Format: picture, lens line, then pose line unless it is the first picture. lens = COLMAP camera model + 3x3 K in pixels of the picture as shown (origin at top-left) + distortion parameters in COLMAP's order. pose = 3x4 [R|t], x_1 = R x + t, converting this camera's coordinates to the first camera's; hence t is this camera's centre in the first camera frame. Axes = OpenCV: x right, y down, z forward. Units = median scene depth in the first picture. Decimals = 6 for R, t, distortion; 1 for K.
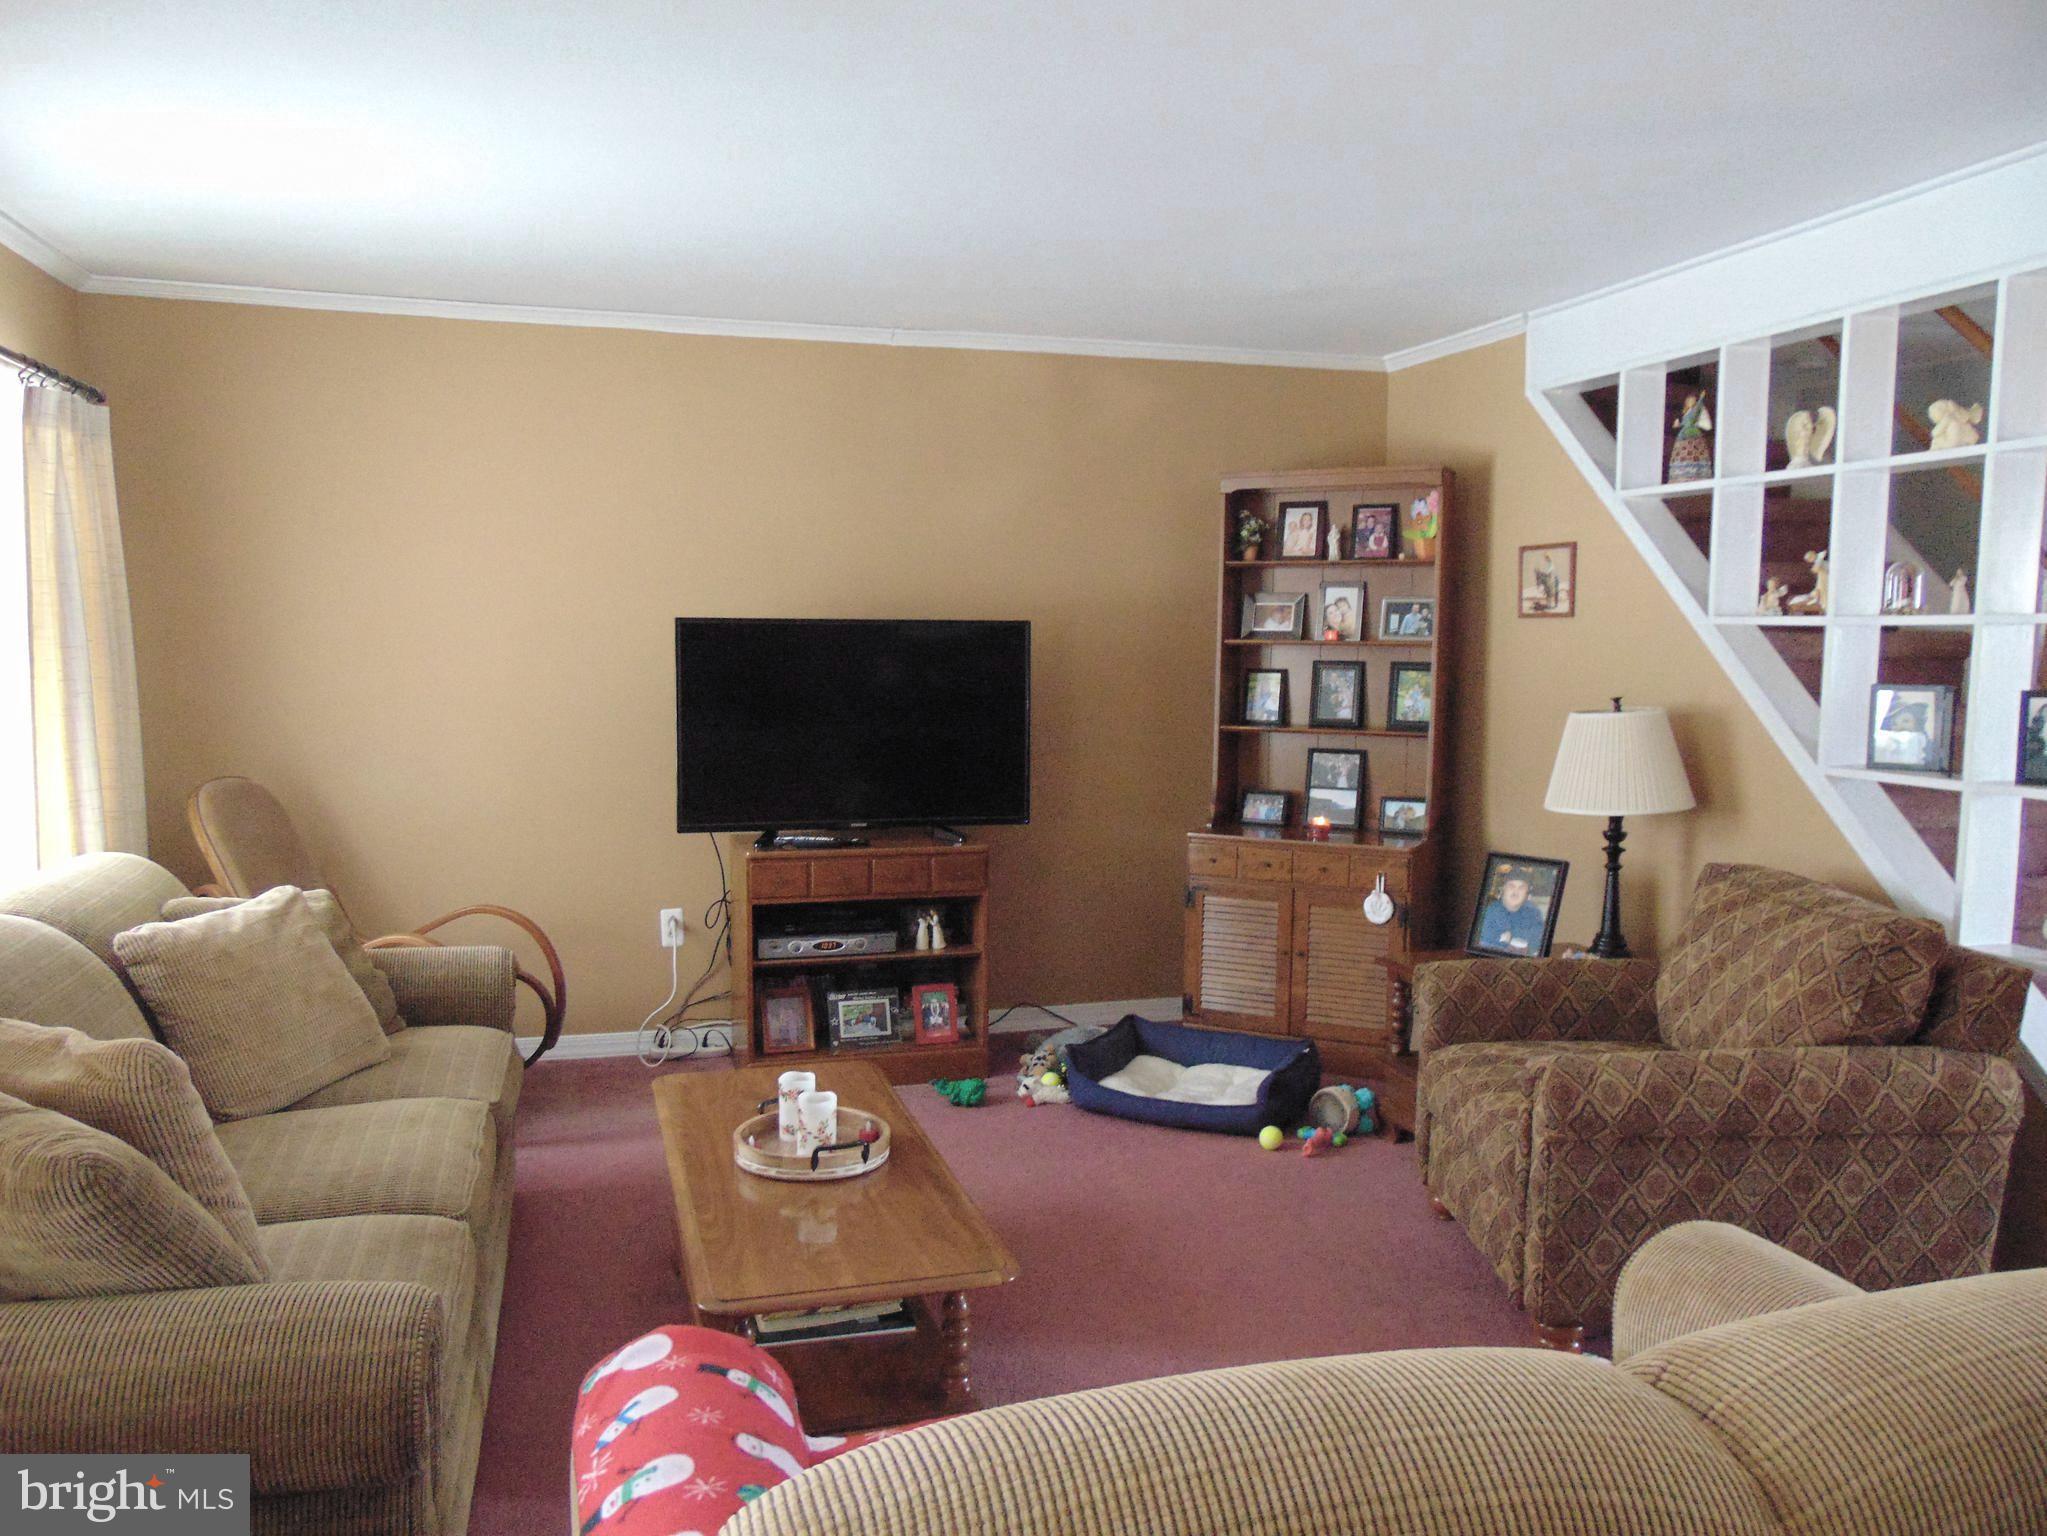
lens RADIAL K [[1515.4, 0, 1022.3], [0, 1515.4, 764.6], [0, 0, 1]] dist [0.023734, -0.000240]
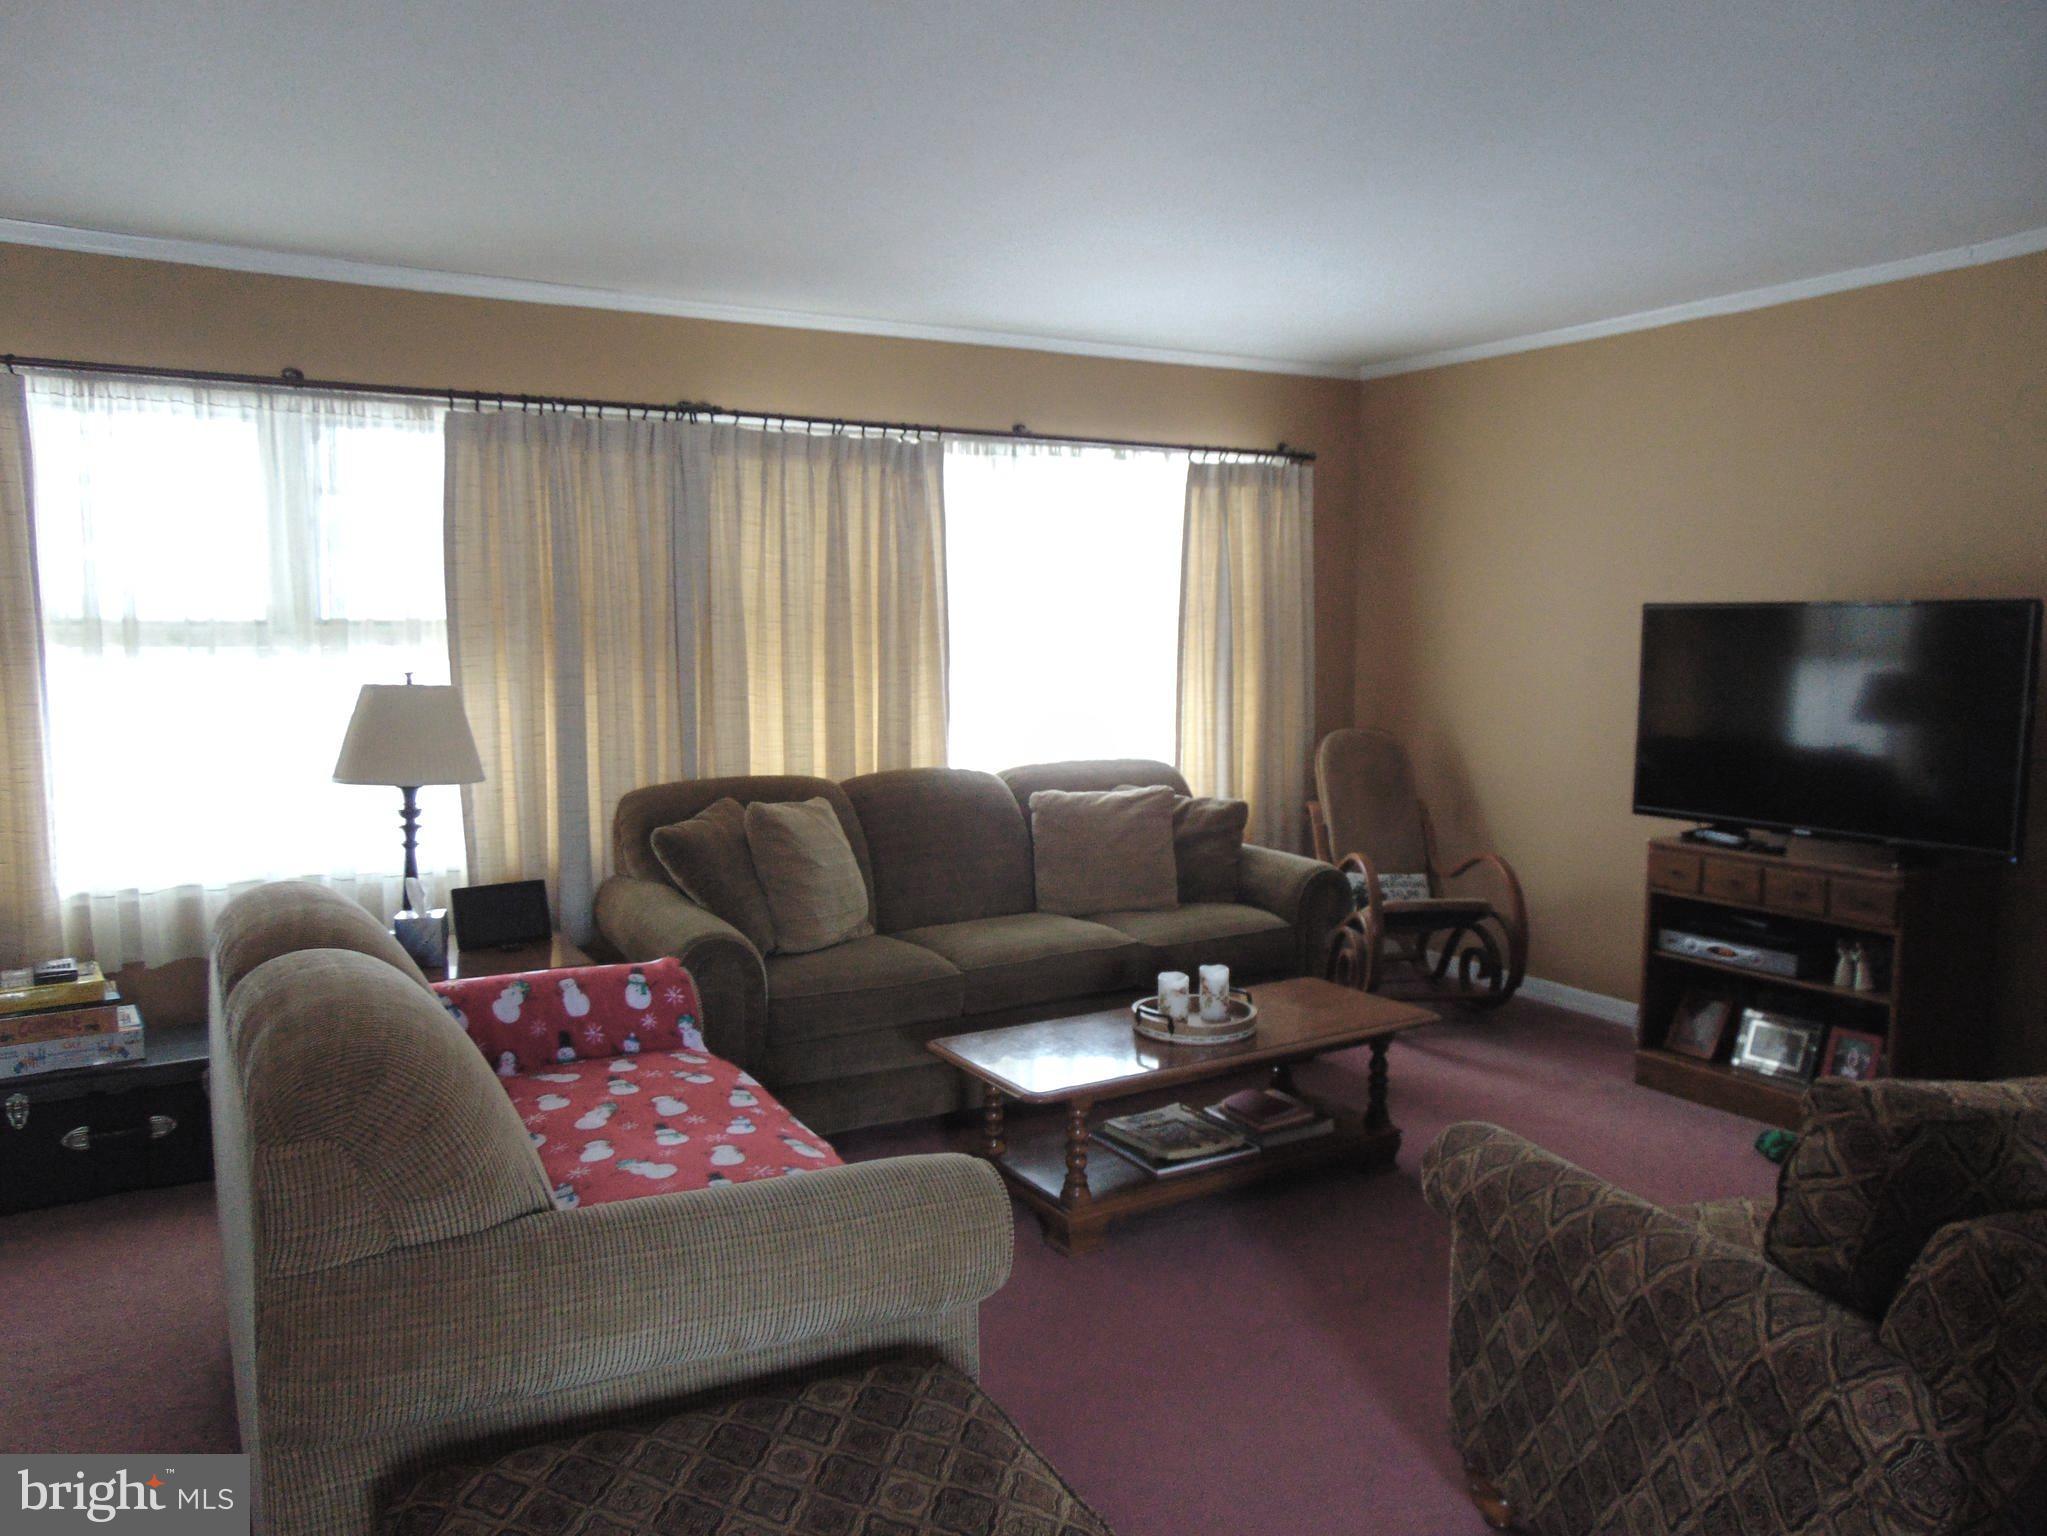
lens RADIAL K [[1515.4, 0, 1022.6], [0, 1515.4, 775.2], [0, 0, 1]] dist [0.023734, -0.000240]
pose [[0.251946, 0.095641, -0.963004, 0.656280], [-0.085330, 0.993424, 0.076338, -0.023827], [0.963972, 0.062941, 0.258450, 0.332790]]
